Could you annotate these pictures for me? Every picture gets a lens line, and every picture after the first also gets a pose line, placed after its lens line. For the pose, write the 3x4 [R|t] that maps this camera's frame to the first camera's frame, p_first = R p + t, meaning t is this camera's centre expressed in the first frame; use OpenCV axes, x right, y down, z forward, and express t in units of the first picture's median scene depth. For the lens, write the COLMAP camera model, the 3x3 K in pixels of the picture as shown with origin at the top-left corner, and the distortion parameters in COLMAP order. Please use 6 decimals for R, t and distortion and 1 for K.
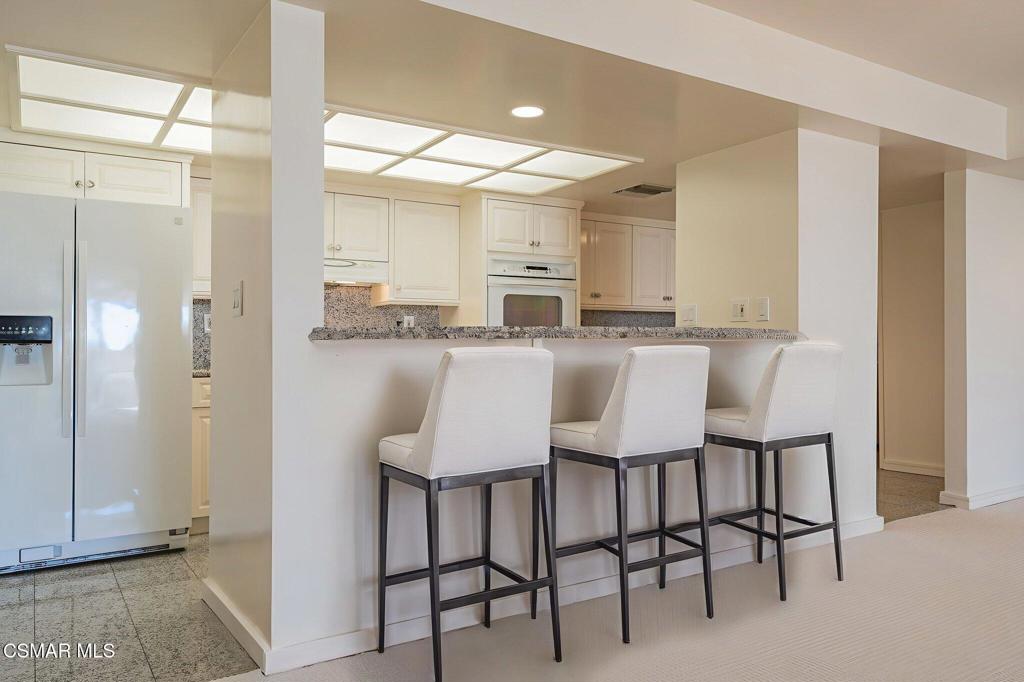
lens RADIAL K [[760.8, 0, 523.9], [0, 760.8, 343.7], [0, 0, 1]] dist [0.001154, -0.002366]
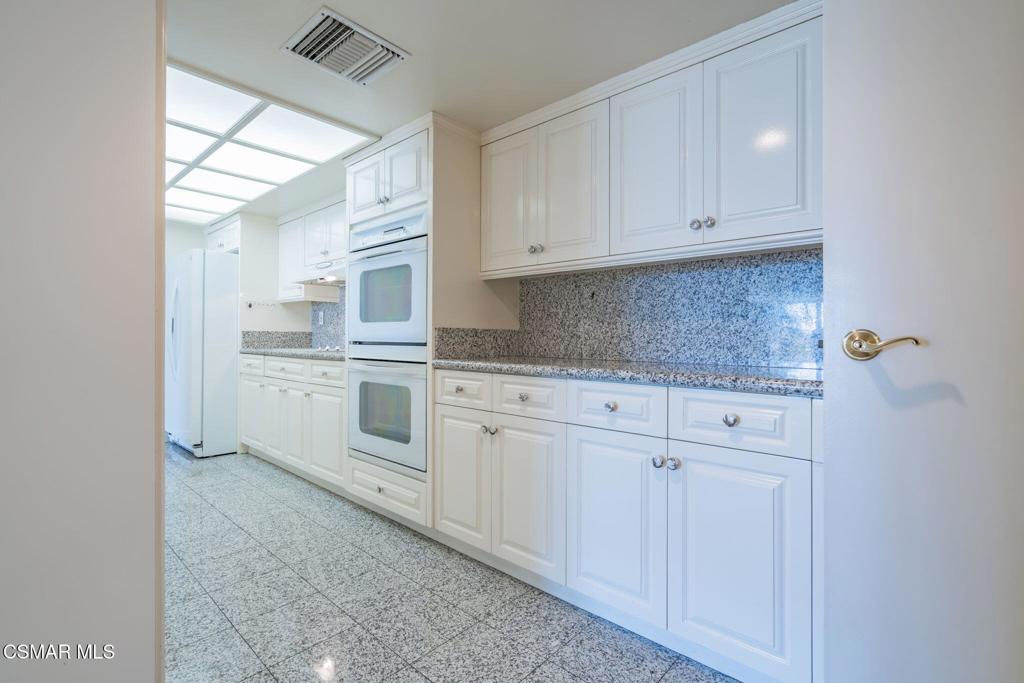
lens RADIAL K [[467.4, 0, 513.5], [0, 467.4, 339.1], [0, 0, 1]] dist [-0.000019, 0.000483]
pose [[0.255269, 0.016670, -0.966726, 0.525000], [0.004306, 0.999822, 0.018377, -0.000225], [0.966860, -0.008854, 0.255152, 1.048037]]
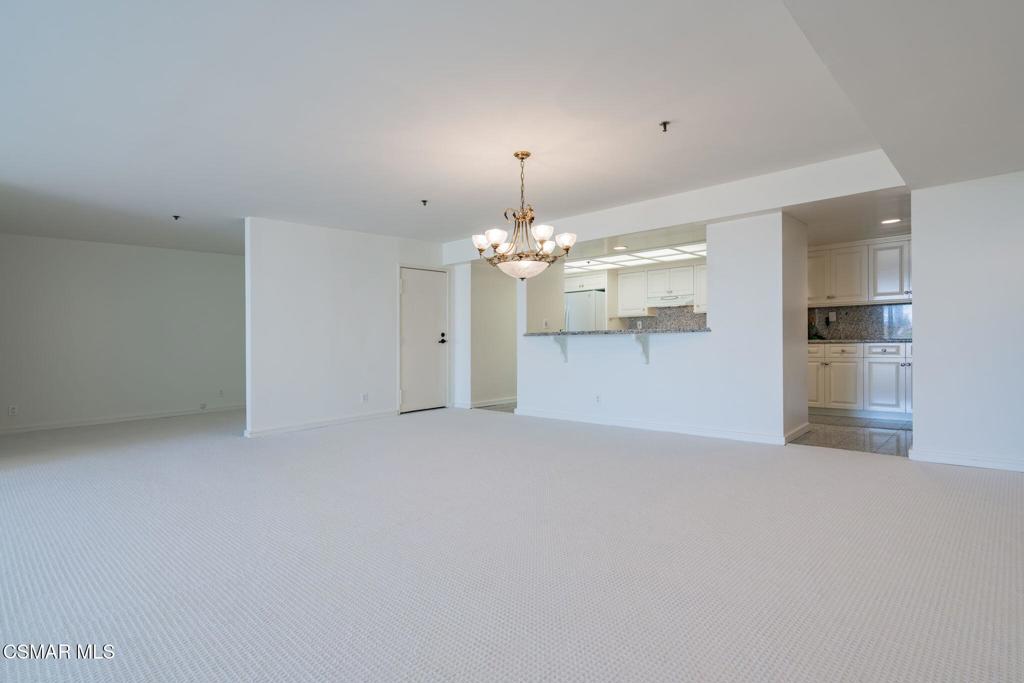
lens RADIAL K [[523.9, 0, 525.5], [0, 523.9, 358.5], [0, 0, 1]] dist [0.023372, 0.000404]
pose [[0.256903, 0.042222, -0.965514, 1.158737], [0.030282, 0.998203, 0.051709, -0.015634], [0.965963, -0.042522, 0.255163, 0.138005]]
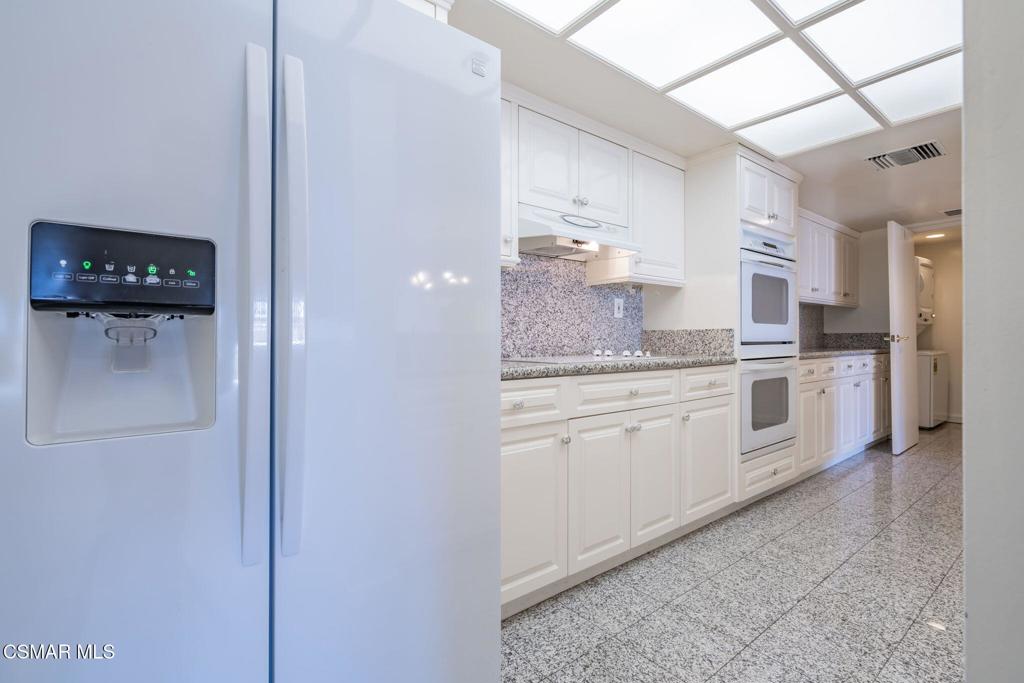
lens RADIAL K [[463.6, 0, 512.0], [0, 463.6, 341.5], [0, 0, 1]] dist [-0.003748, 0.000632]
pose [[0.996305, 0.008978, 0.085417, -0.337698], [-0.010465, 0.999801, 0.016981, 0.004989], [-0.085248, -0.017812, 0.996201, 0.520741]]
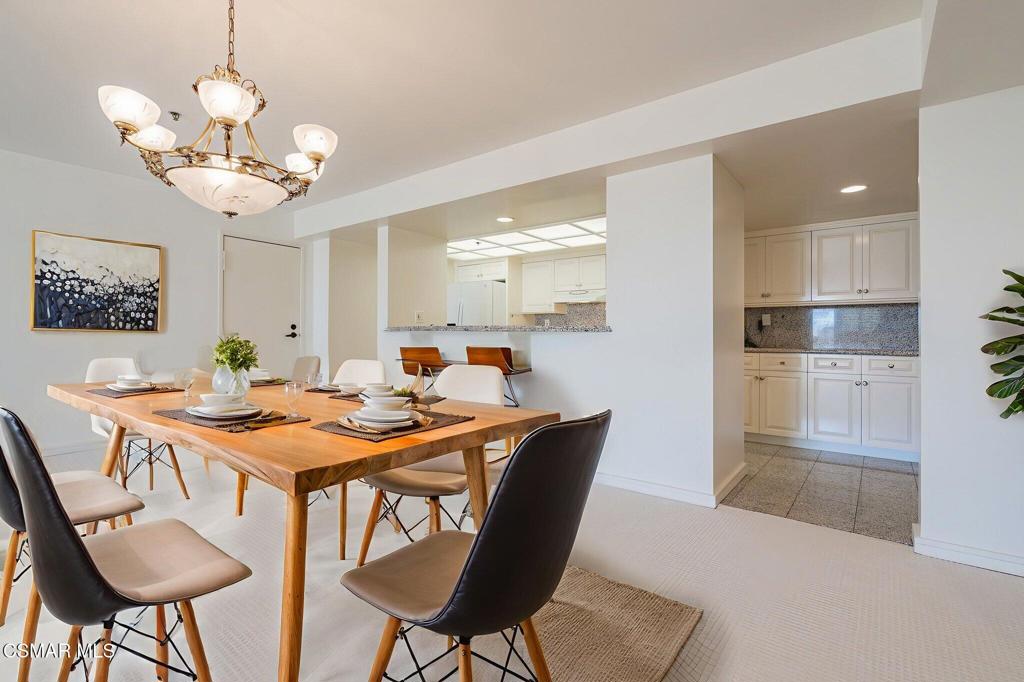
lens RADIAL K [[468.9, 0, 514.4], [0, 468.9, 332.3], [0, 0, 1]] dist [-0.000171, 0.000347]
pose [[0.329632, 0.004896, -0.944097, 0.815213], [-0.001710, 0.999988, 0.004589, -0.006335], [0.944108, 0.000102, 0.329636, 0.415023]]
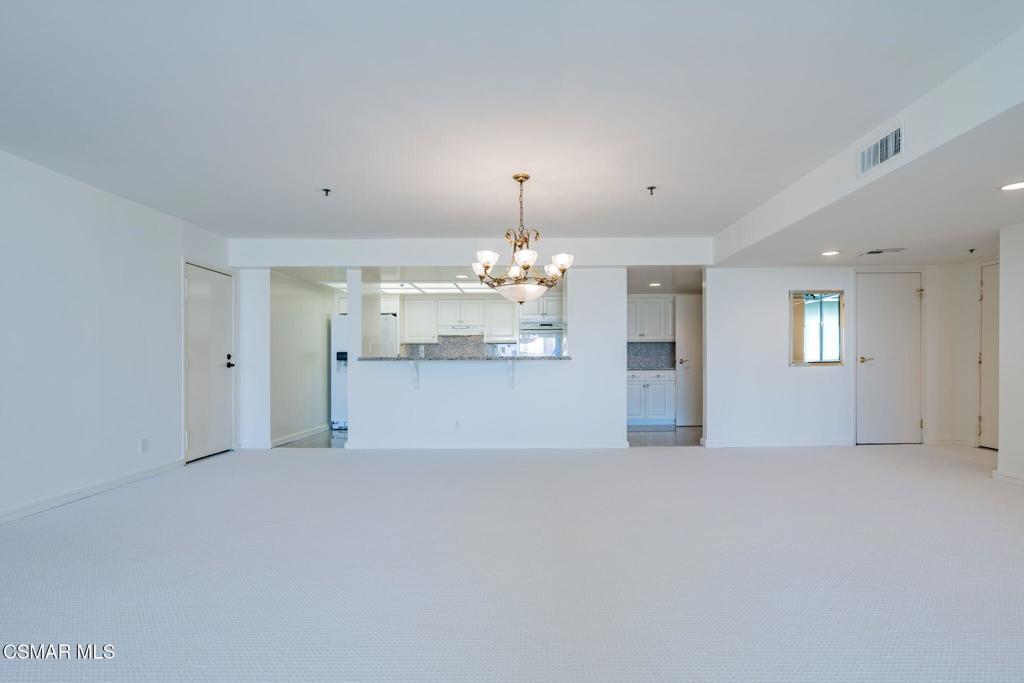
lens RADIAL K [[507.6, 0, 527.0], [0, 507.6, 363.6], [0, 0, 1]] dist [0.000593, 0.000292]
pose [[0.836085, 0.008327, -0.548537, 0.819308], [0.002439, 0.999818, 0.018896, -0.016452], [0.548595, -0.017136, 0.835913, -0.275733]]
